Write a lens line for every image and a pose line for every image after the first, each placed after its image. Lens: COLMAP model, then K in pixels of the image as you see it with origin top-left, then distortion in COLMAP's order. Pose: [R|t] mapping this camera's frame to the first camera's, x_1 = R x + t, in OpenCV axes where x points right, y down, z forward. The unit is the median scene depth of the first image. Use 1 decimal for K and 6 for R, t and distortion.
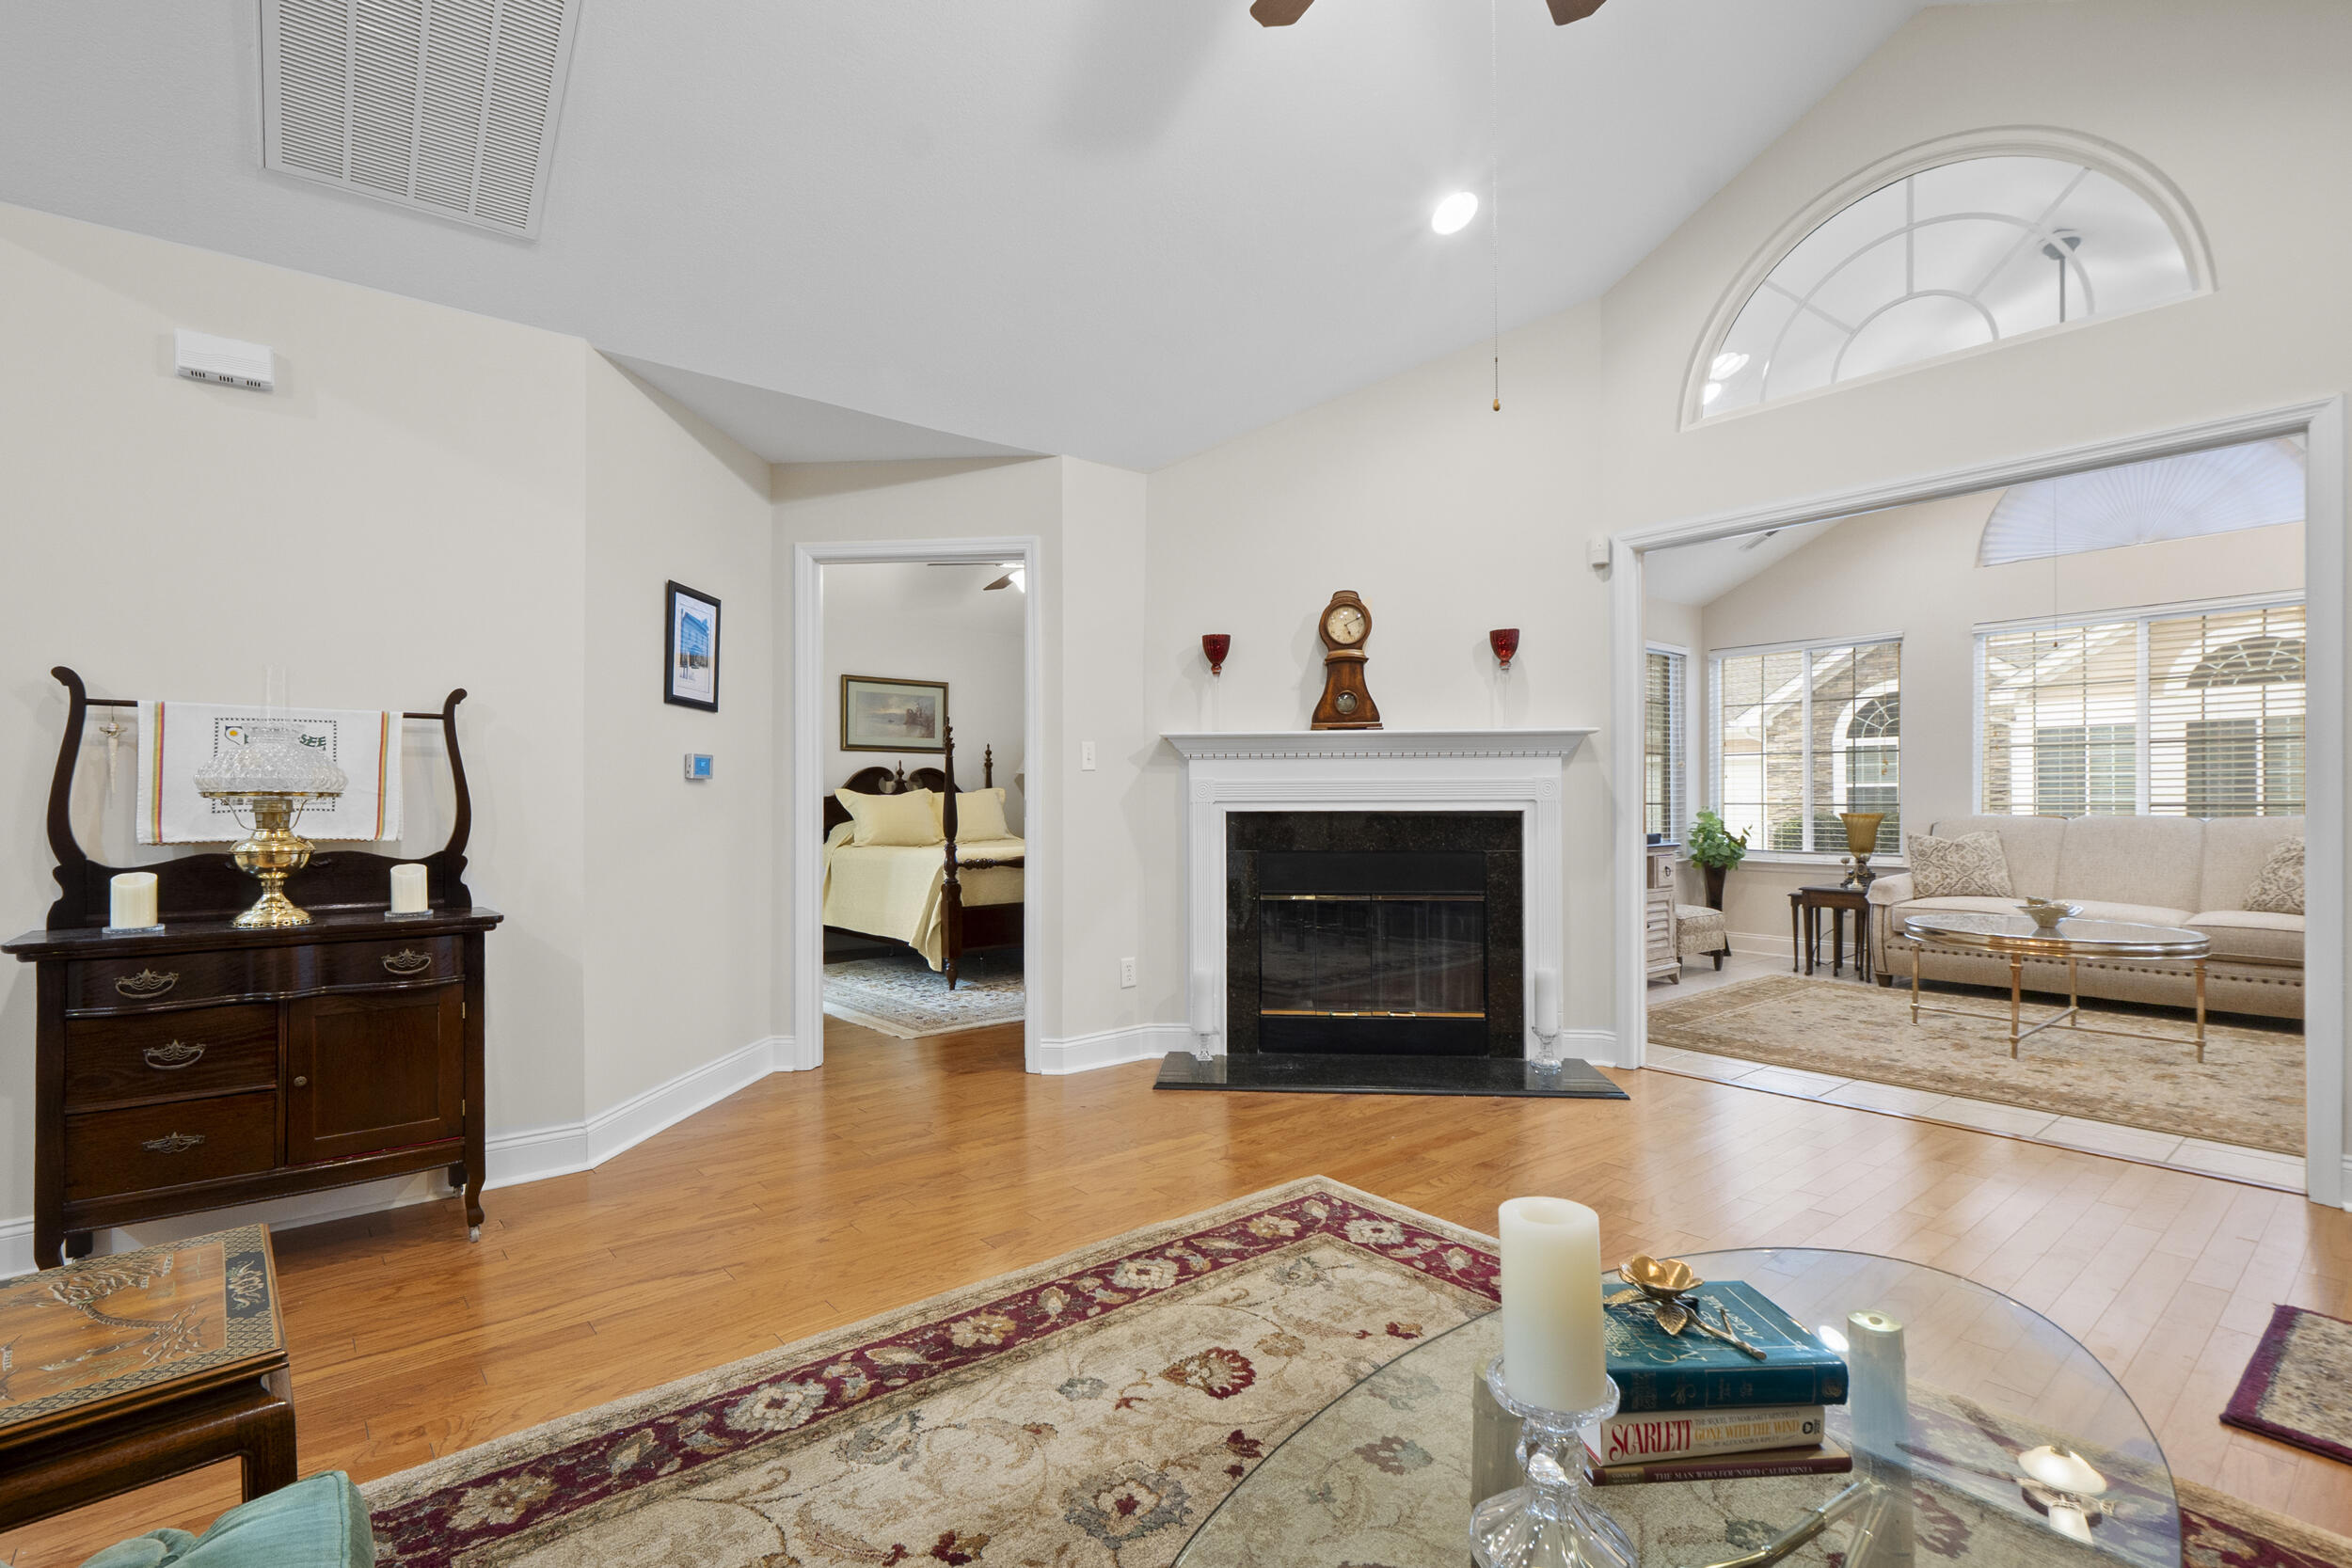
lens RADIAL K [[1093.8, 0, 1159.0], [0, 1093.8, 798.9], [0, 0, 1]] dist [0.000809, 0.001288]
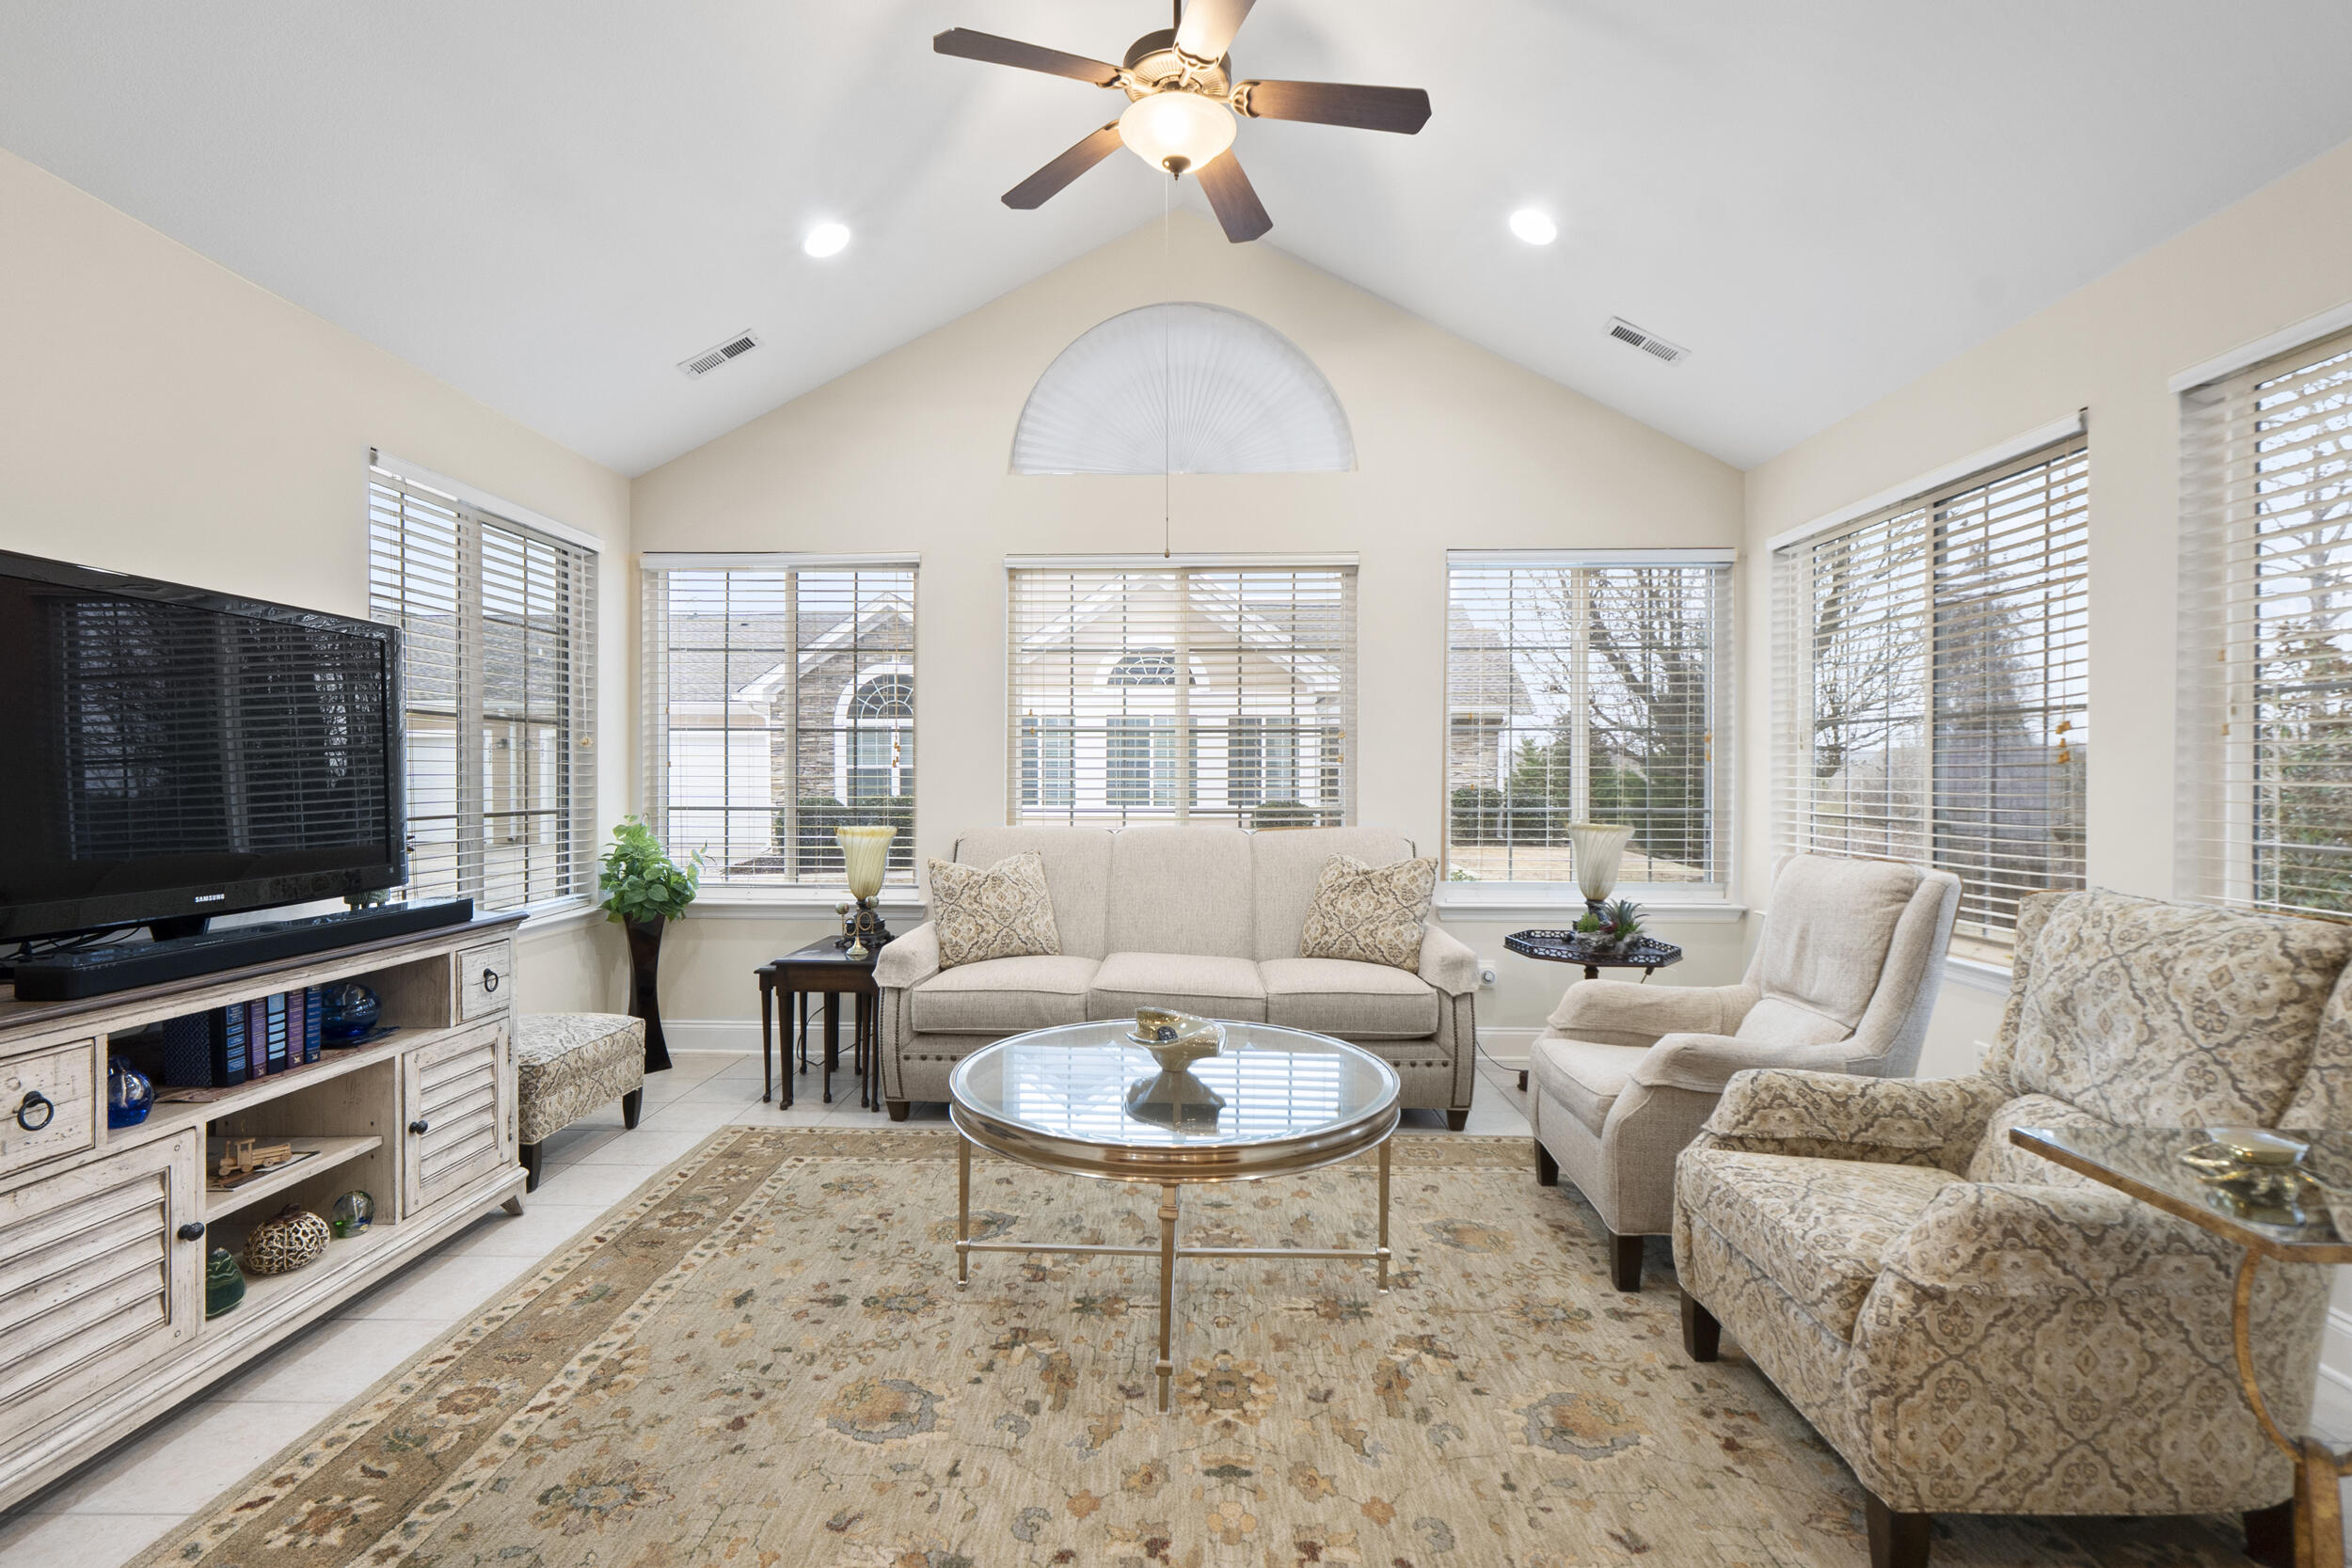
lens RADIAL K [[1058.9, 0, 1177.0], [0, 1058.9, 783.8], [0, 0, 1]] dist [-0.000708, 0.001009]
pose [[0.651199, -0.003121, 0.758901, 0.455656], [-0.005647, 0.999944, 0.008958, -0.029234], [-0.758886, -0.010119, 0.651144, 0.719149]]
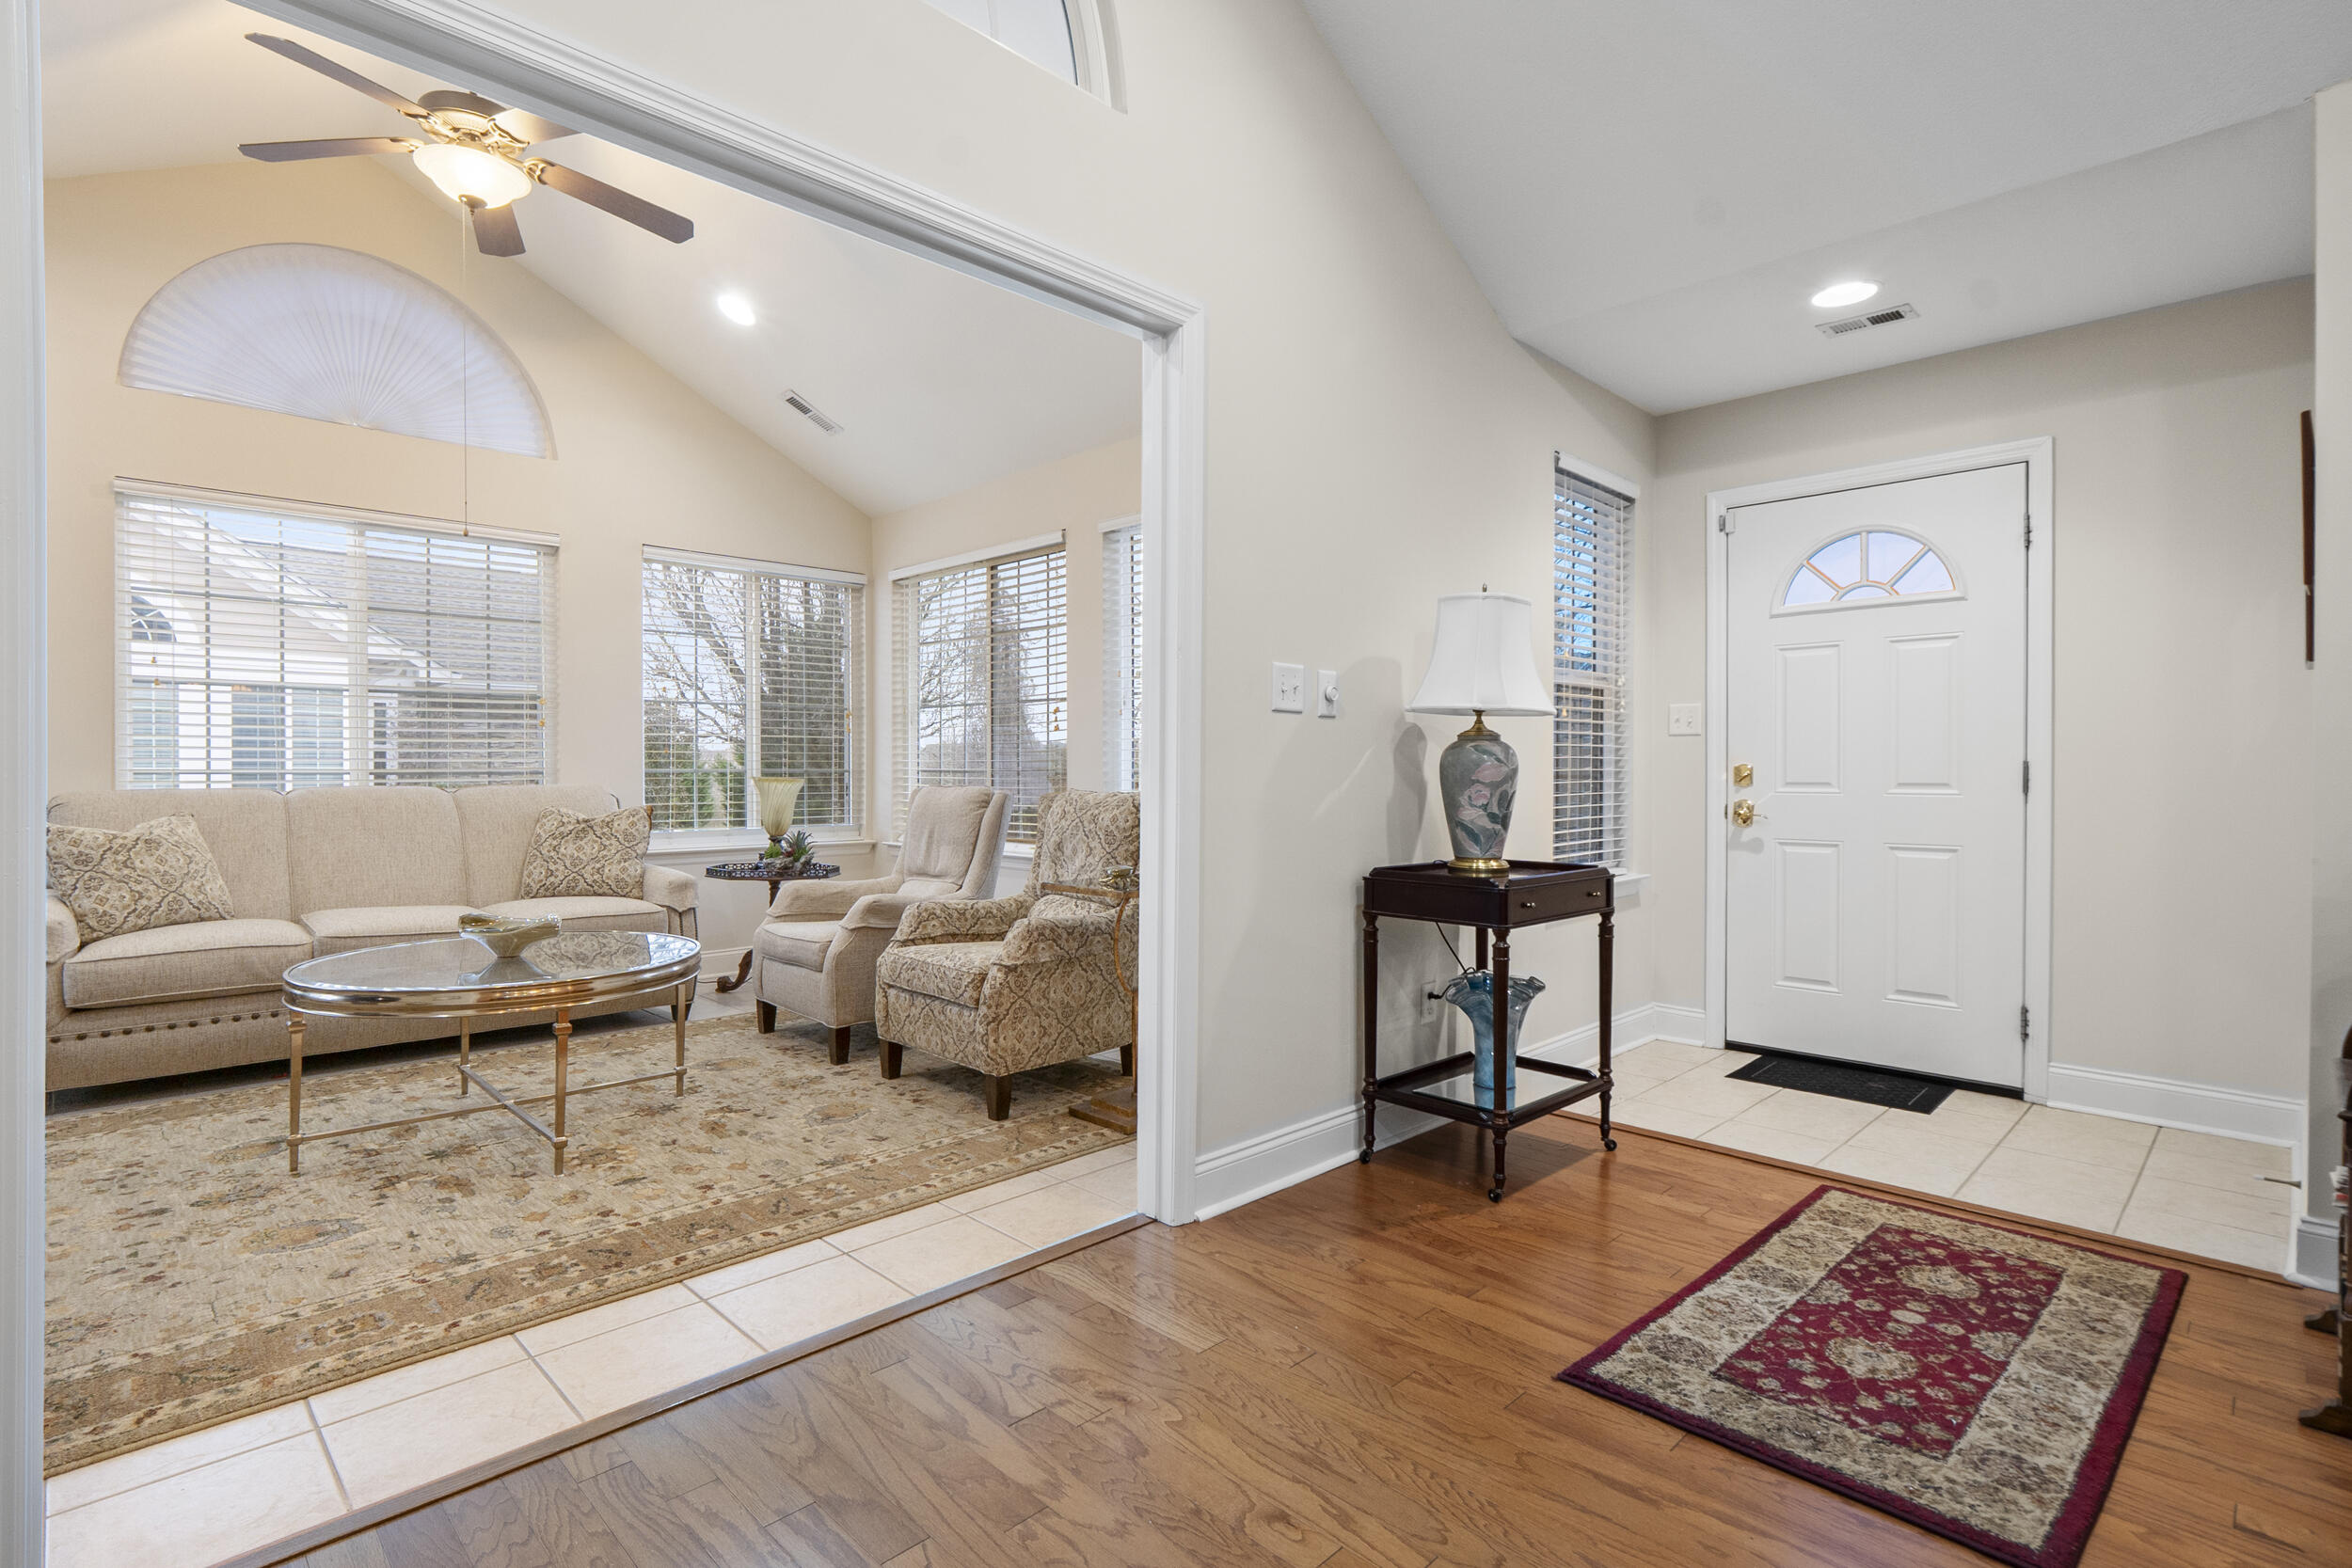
lens RADIAL K [[1117.8, 0, 1164.8], [0, 1117.8, 777.3], [0, 0, 1]] dist [0.001529, -0.000167]
pose [[-0.088388, -0.004094, 0.996078, 0.110840], [-0.003781, 0.999986, 0.003775, 0.004878], [-0.996079, -0.003433, -0.088402, 0.719475]]
